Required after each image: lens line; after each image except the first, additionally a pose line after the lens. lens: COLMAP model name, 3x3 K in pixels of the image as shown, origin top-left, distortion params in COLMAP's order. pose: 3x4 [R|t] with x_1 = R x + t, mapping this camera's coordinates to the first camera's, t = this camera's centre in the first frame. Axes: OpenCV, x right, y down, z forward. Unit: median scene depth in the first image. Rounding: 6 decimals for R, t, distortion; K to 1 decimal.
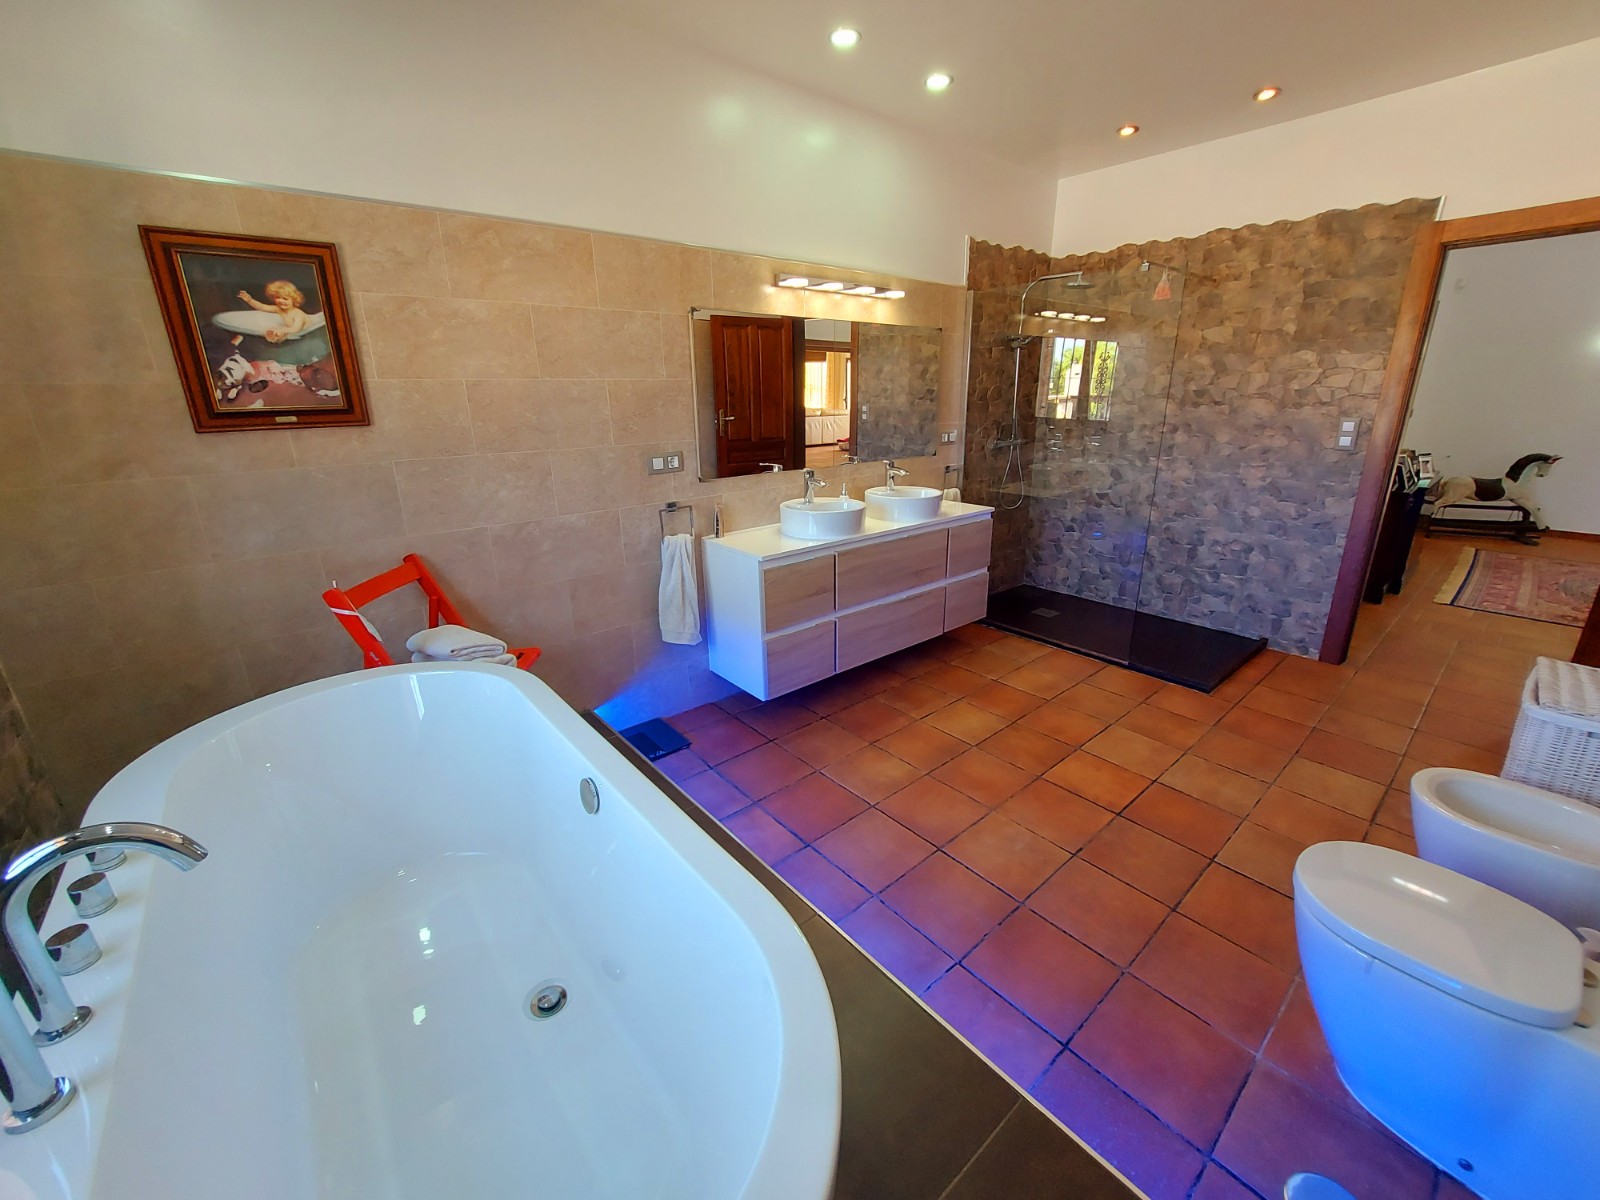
lens RADIAL K [[640.5, 0, 806.0], [0, 640.5, 595.9], [0, 0, 1]] dist [-0.023264, 0.003715]
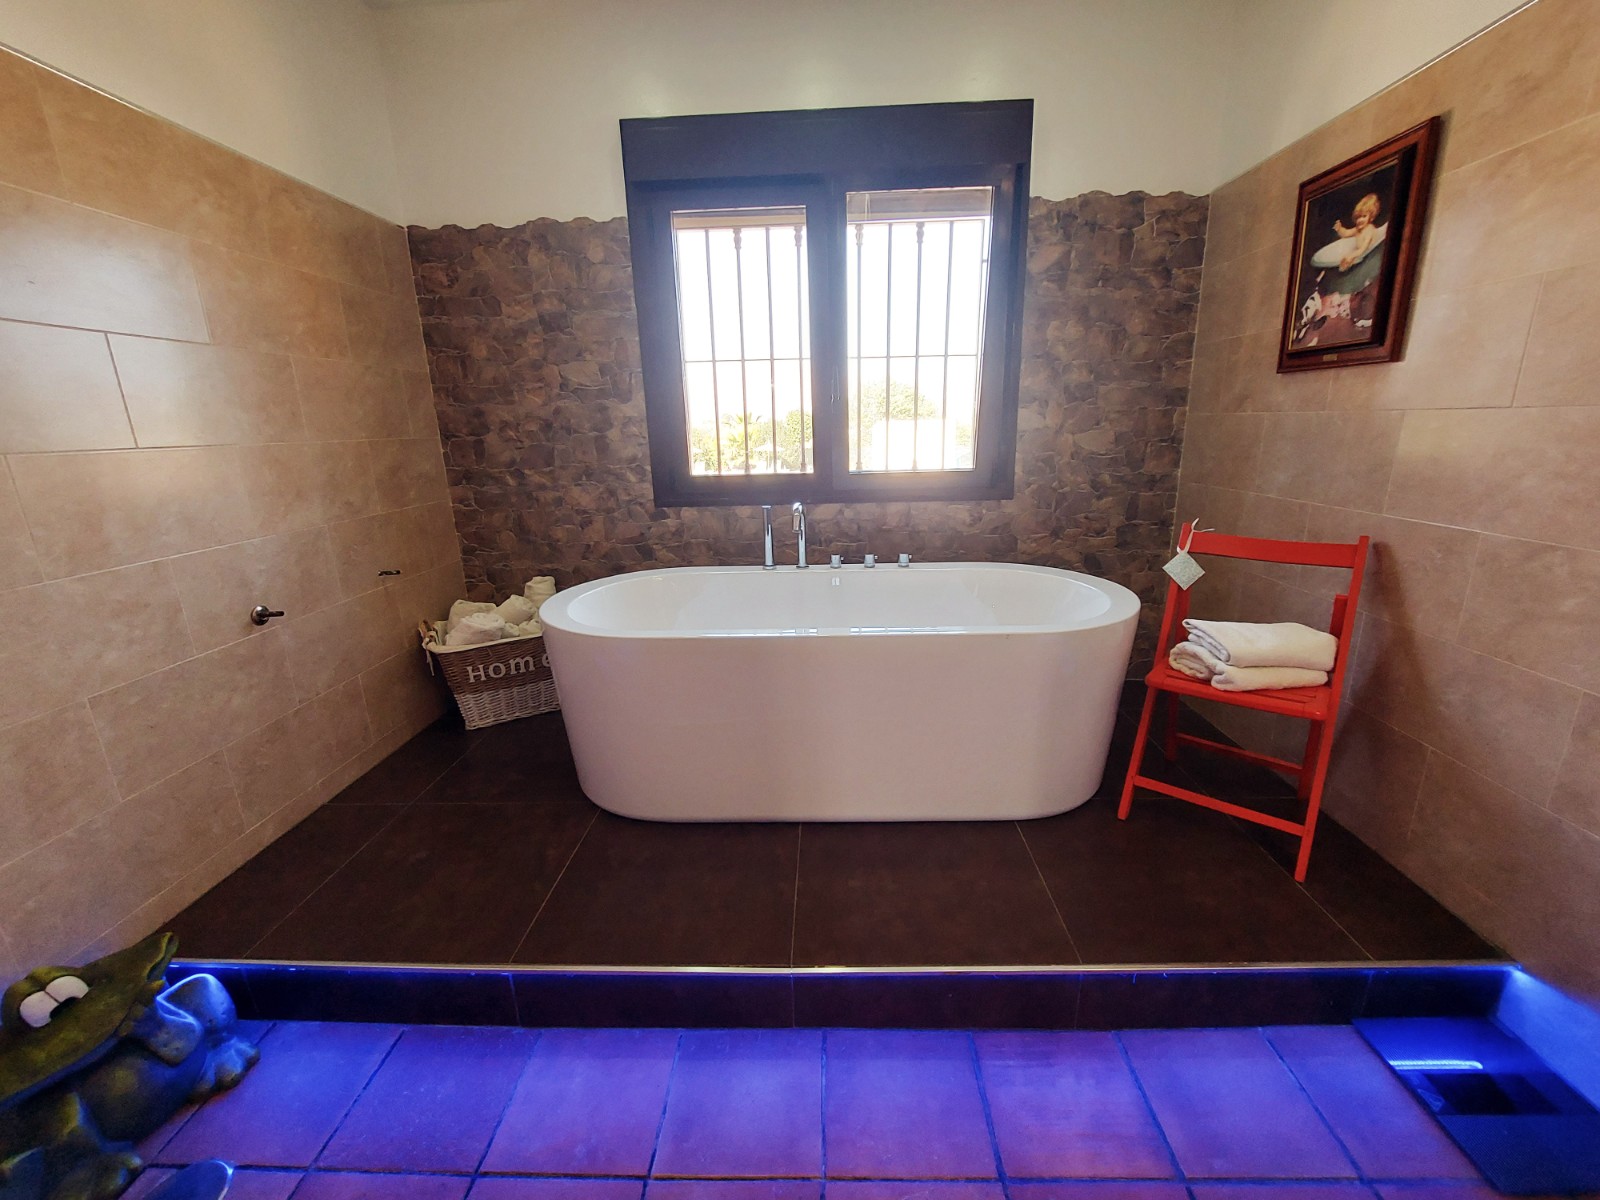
lens RADIAL K [[640.5, 0, 806.0], [0, 640.5, 595.9], [0, 0, 1]] dist [-0.023264, 0.003715]
pose [[-0.664400, 0.223358, -0.713221, 0.435523], [-0.198089, 0.867541, 0.456216, -0.255137], [0.720648, 0.444391, -0.532149, 1.135290]]
